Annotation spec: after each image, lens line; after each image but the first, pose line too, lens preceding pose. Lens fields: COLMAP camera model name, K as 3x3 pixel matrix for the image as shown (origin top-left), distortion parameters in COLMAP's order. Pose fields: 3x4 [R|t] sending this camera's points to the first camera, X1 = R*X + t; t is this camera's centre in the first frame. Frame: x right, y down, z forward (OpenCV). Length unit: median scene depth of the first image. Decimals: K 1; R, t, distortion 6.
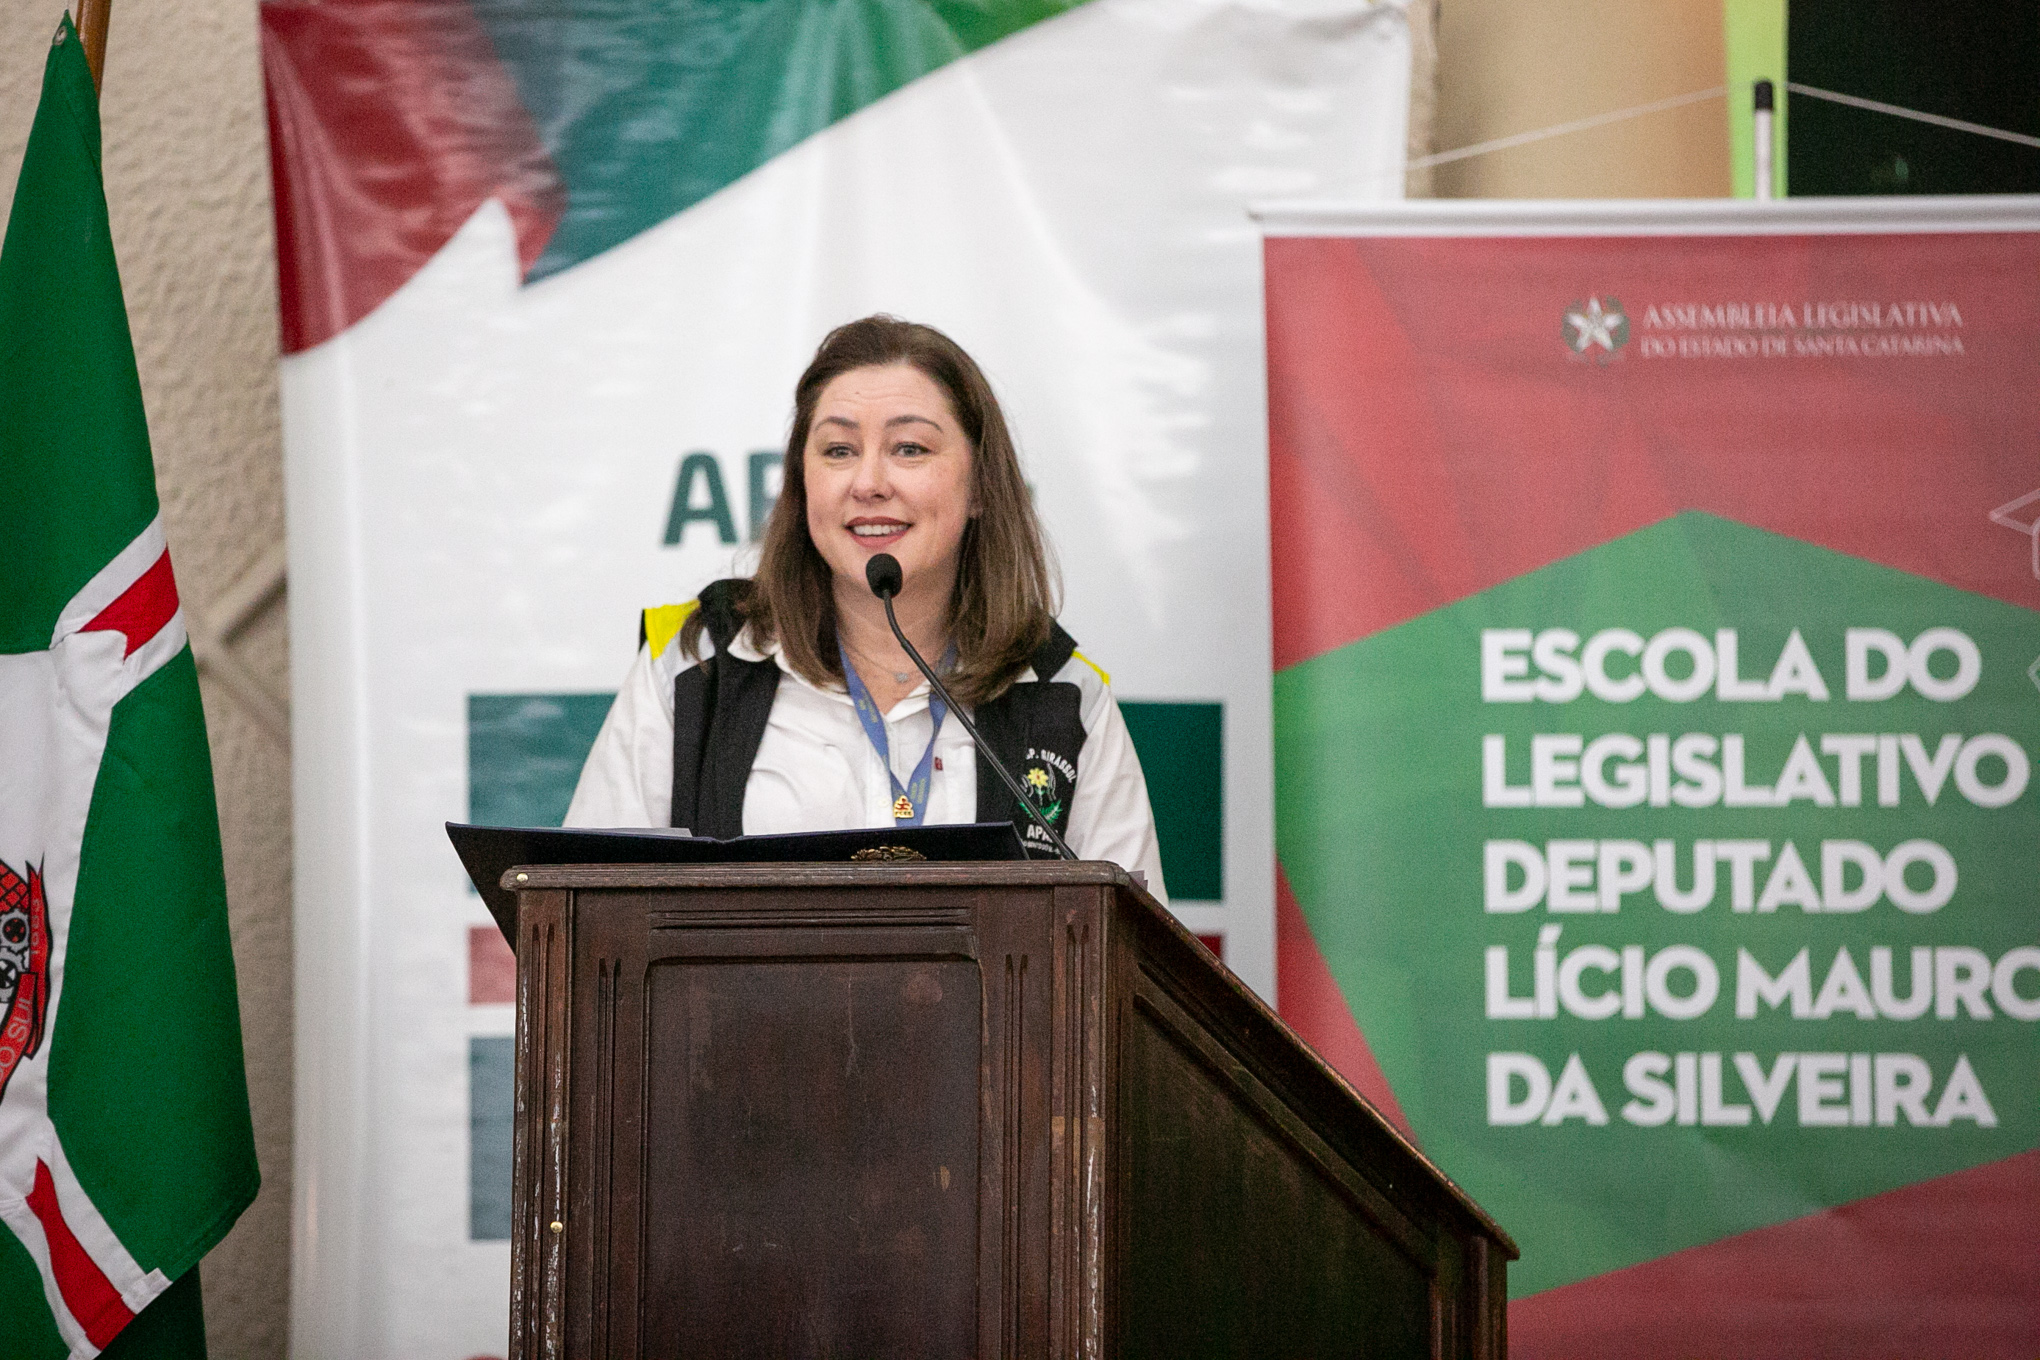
lens RADIAL K [[10305.1, 0, 1016.9], [0, 10305.1, 688.3], [0, 0, 1]] dist [1.668301, 0.000000]
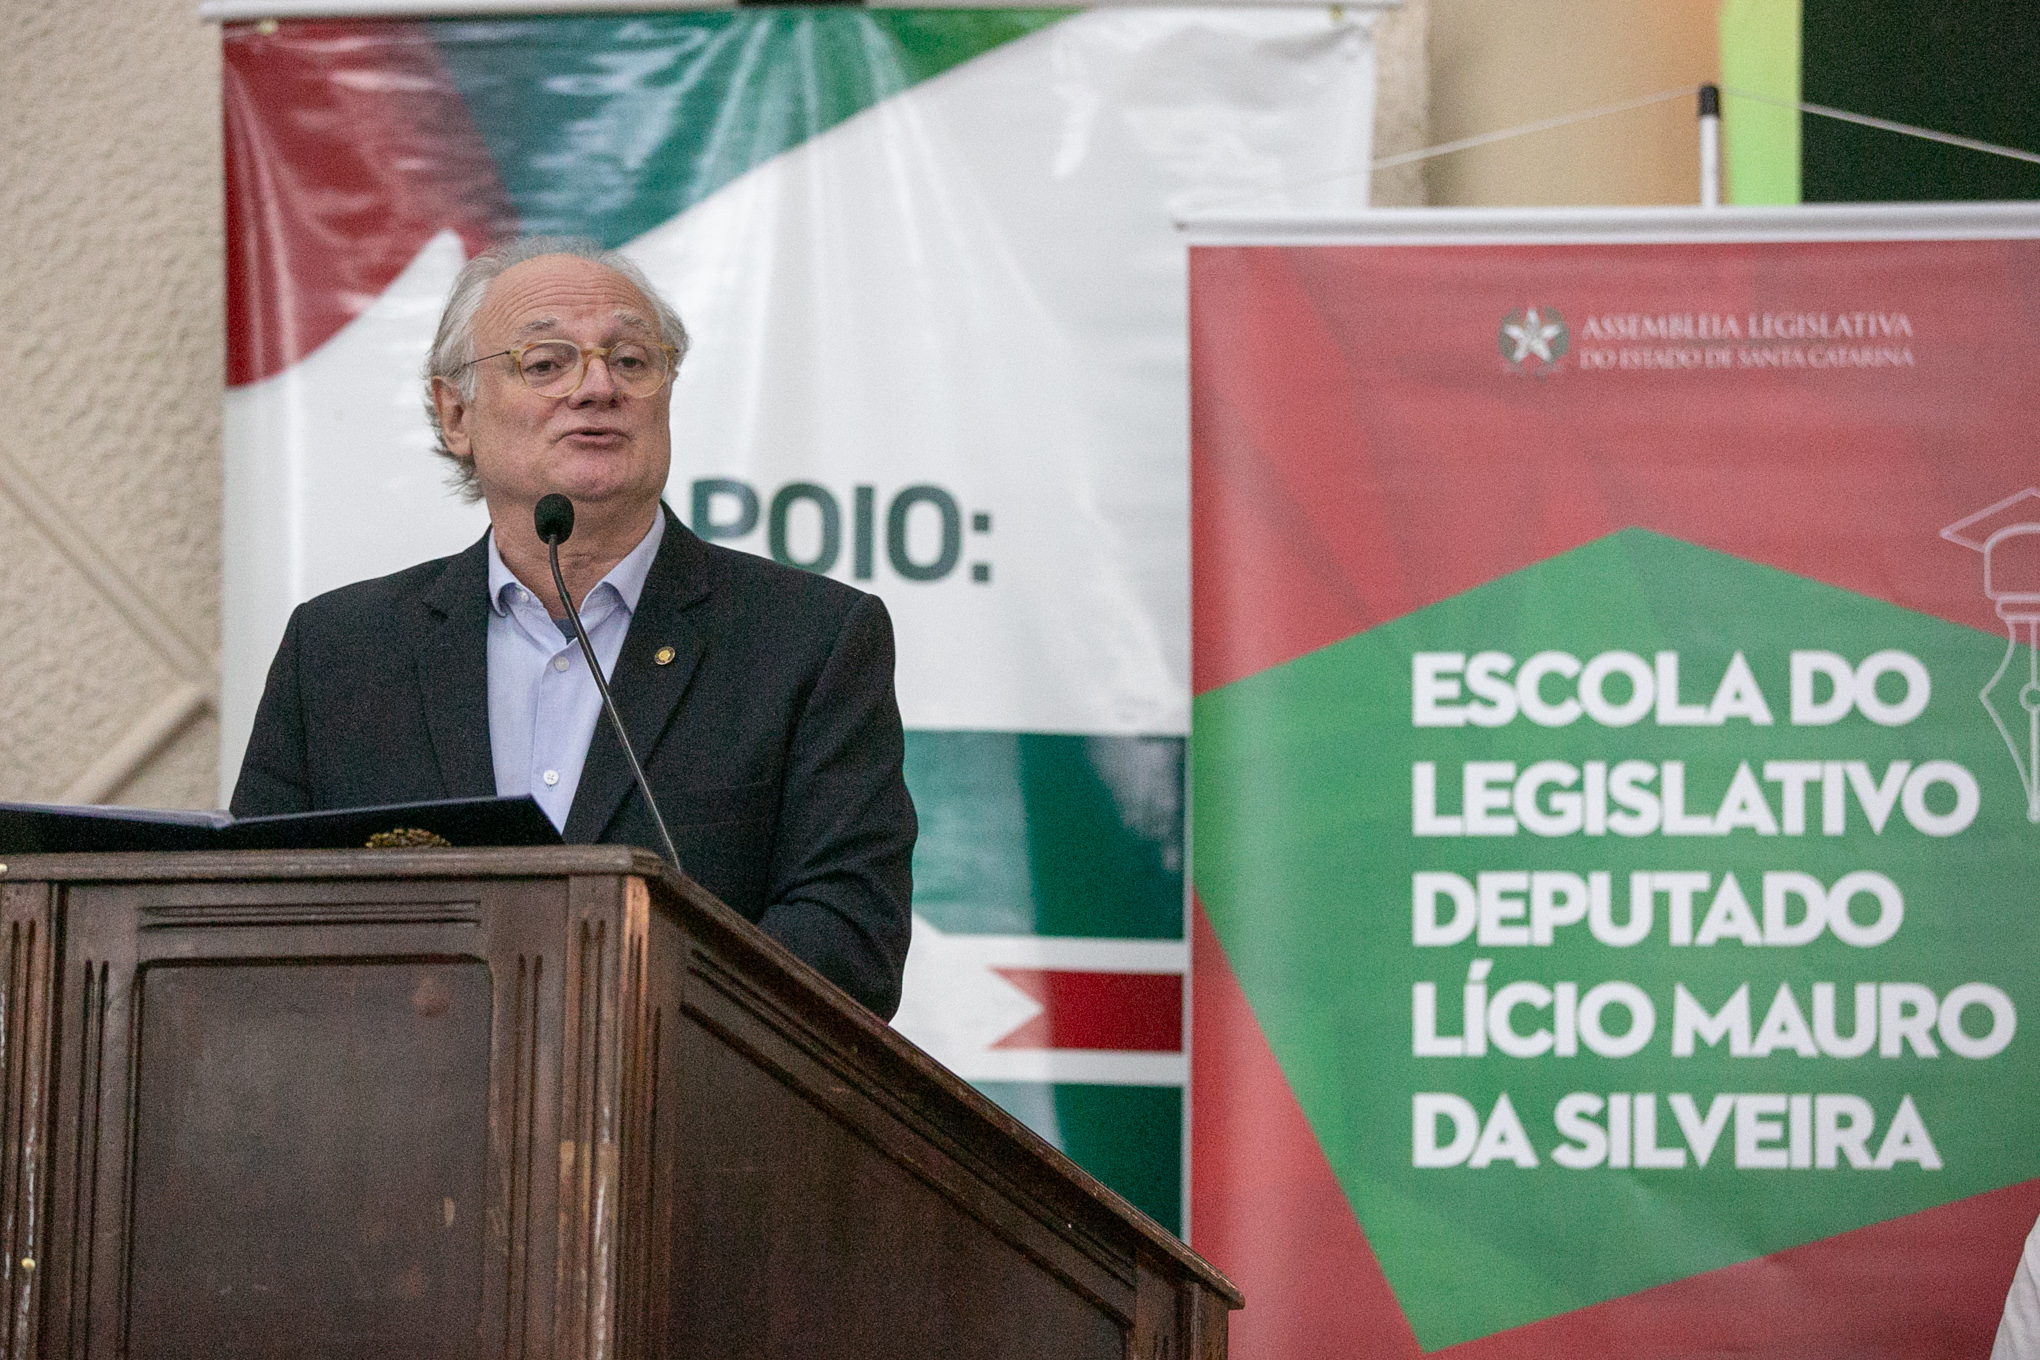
lens RADIAL K [[7296.9, 0, 1025.5], [0, 7296.9, 677.3], [0, 0, 1]] dist [0.239406, 0.000000]
pose [[0.991013, -0.002778, -0.133737, 0.100038], [-0.001224, 0.999554, -0.029834, 0.016941], [0.133760, 0.029729, 0.990568, 0.324664]]
